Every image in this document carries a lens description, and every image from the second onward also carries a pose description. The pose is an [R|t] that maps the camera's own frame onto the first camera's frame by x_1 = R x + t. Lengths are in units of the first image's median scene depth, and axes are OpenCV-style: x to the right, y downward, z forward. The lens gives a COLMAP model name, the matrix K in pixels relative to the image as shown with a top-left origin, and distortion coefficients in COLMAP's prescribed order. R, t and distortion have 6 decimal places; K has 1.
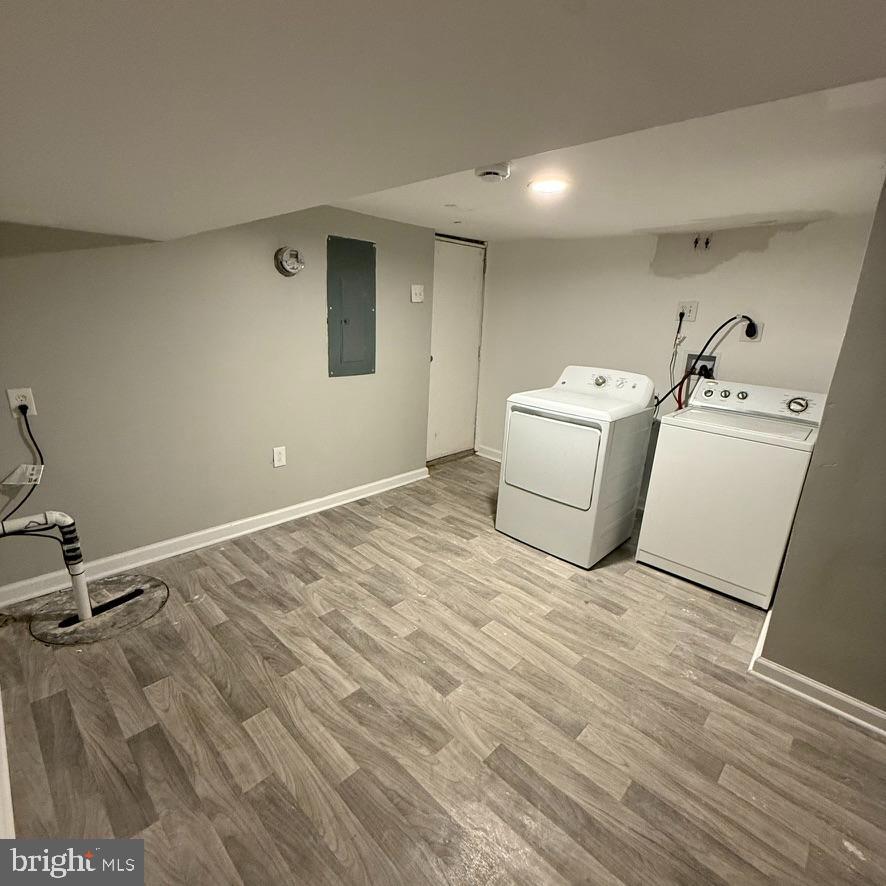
lens RADIAL K [[468.3, 0, 443.1], [0, 468.3, 440.6], [0, 0, 1]] dist [-0.000998, 0.000706]
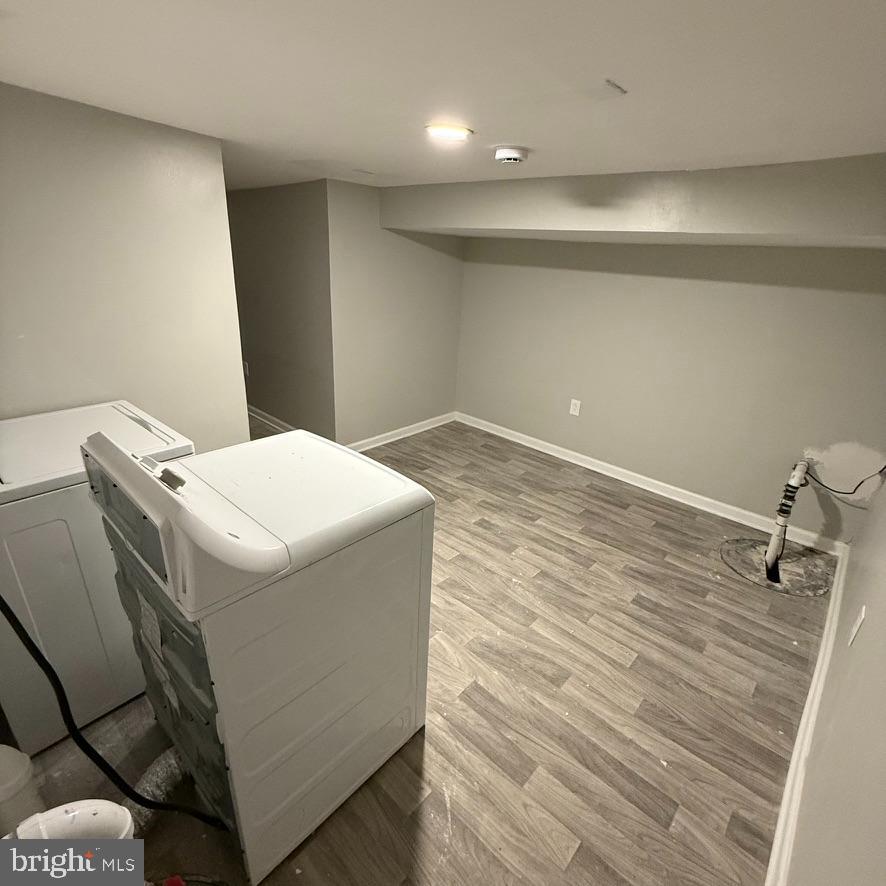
lens RADIAL K [[468.3, 0, 443.1], [0, 468.3, 440.6], [0, 0, 1]] dist [-0.000998, 0.000706]
pose [[-0.995094, -0.080946, -0.056890, 0.211444], [-0.098850, 0.789044, 0.606331, -0.543442], [-0.004191, 0.608980, -0.793174, 1.759949]]
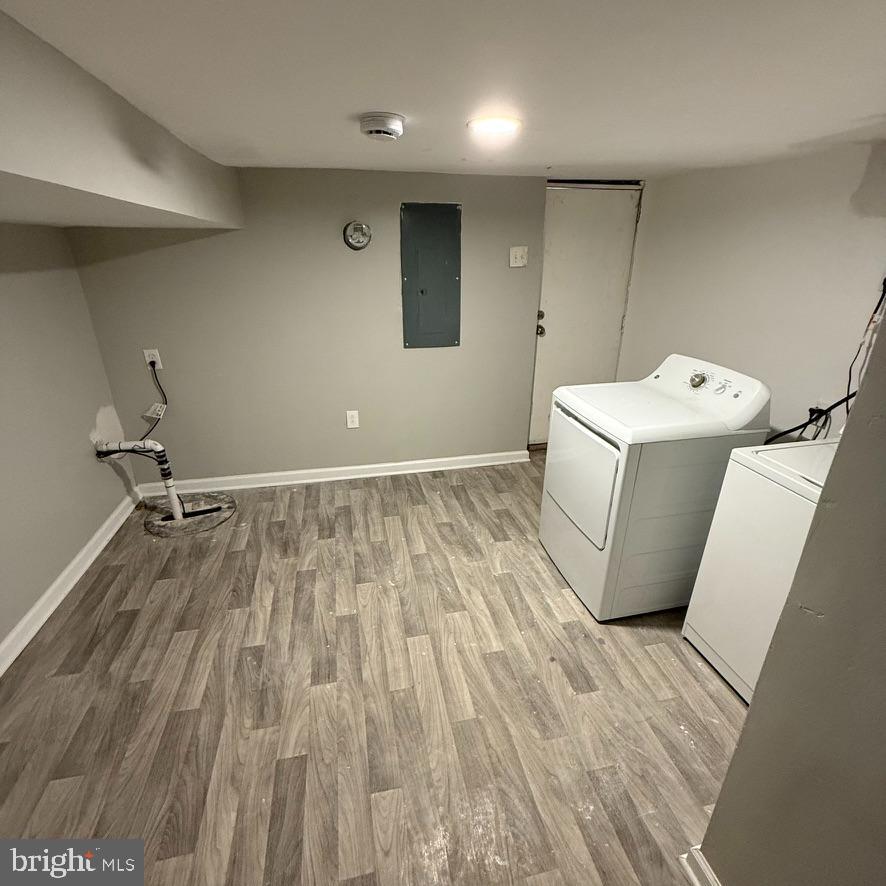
lens RADIAL K [[468.3, 0, 443.1], [0, 468.3, 440.6], [0, 0, 1]] dist [-0.000998, 0.000706]
pose [[0.830650, 0.172390, -0.529435, 0.566621], [-0.115834, 0.983562, 0.138523, -0.127399], [0.544612, -0.053737, 0.836965, 0.268648]]
